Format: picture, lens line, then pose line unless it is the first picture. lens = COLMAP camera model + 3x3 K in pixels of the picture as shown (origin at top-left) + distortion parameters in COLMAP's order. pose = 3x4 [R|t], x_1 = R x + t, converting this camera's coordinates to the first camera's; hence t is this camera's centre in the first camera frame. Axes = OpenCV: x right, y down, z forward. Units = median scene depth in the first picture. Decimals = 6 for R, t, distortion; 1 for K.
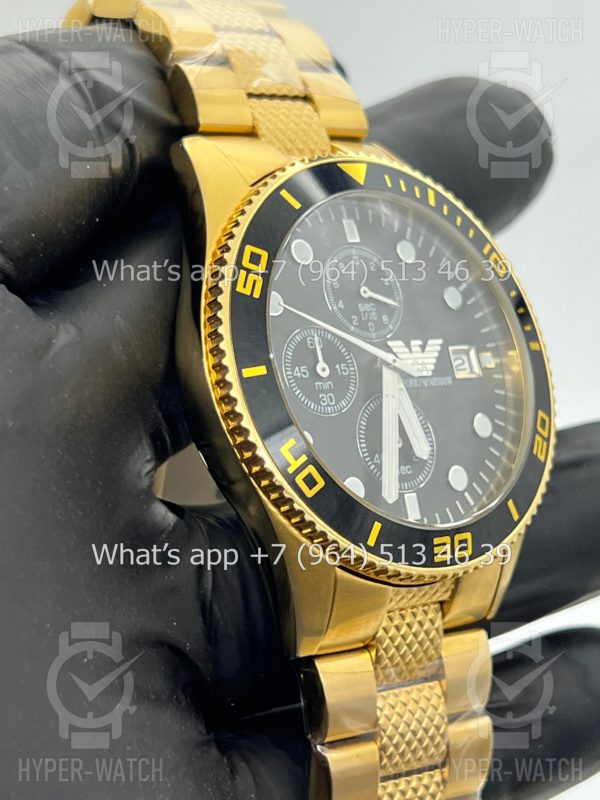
lens RADIAL K [[2055.0, 0, 299.1], [0, 2055.0, 398.8], [0, 0, 1]] dist [-0.448449, 0.000000]
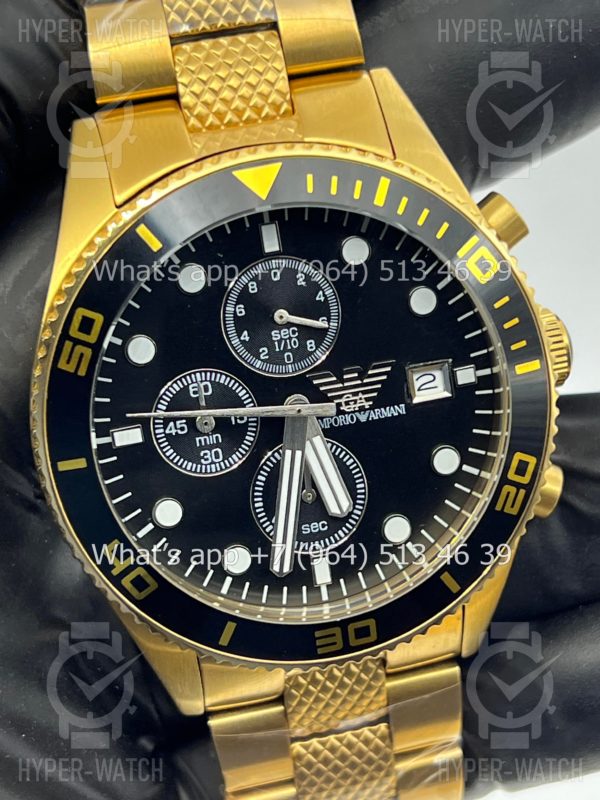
lens RADIAL K [[1847.4, 0, 299.8], [0, 1847.4, 398.7], [0, 0, 1]] dist [0.241634, 0.000000]
pose [[0.881692, 0.155496, -0.445467, 0.392187], [0.048629, 0.909158, 0.413603, -0.344161], [0.469313, -0.386333, 0.794035, 0.409266]]
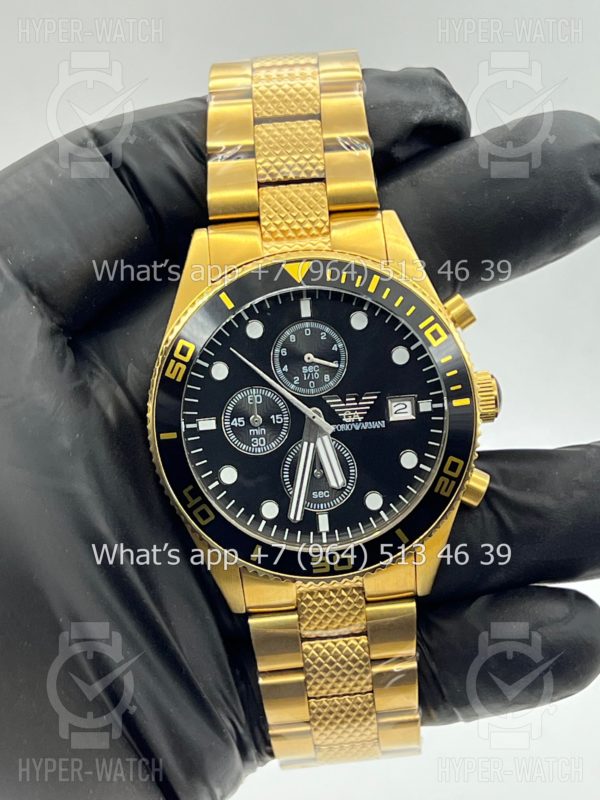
lens RADIAL K [[1847.4, 0, 302.6], [0, 1847.4, 396.9], [0, 0, 1]] dist [0.241634, 0.000000]
pose [[0.789201, 0.179997, -0.587165, 0.762065], [0.023579, 0.946499, 0.321844, -0.428193], [0.613682, -0.267844, 0.742734, 0.107258]]
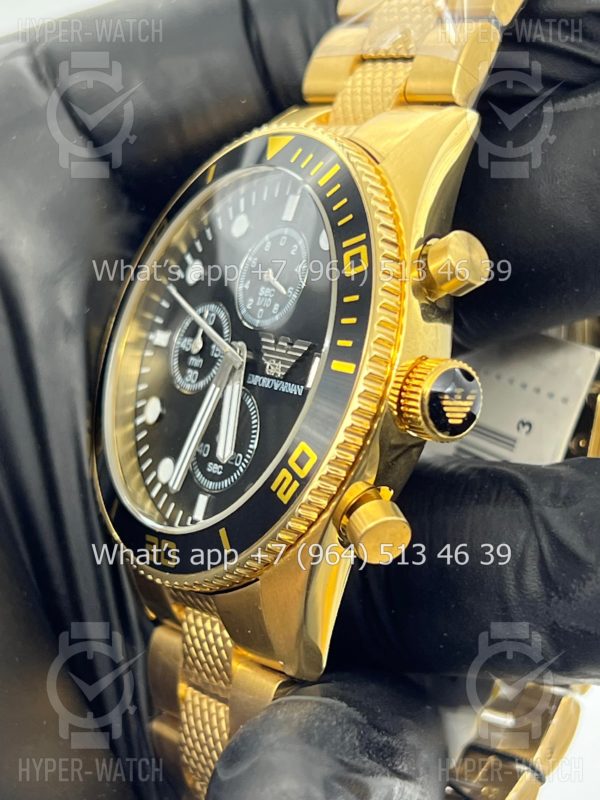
lens RADIAL K [[2055.0, 0, 299.9], [0, 2055.0, 399.6], [0, 0, 1]] dist [-0.448449, 0.000000]
pose [[-0.065160, 0.149470, -0.986617, 0.980753], [-0.111544, 0.981431, 0.156051, -0.147685], [0.991621, 0.120219, -0.047277, 1.103399]]
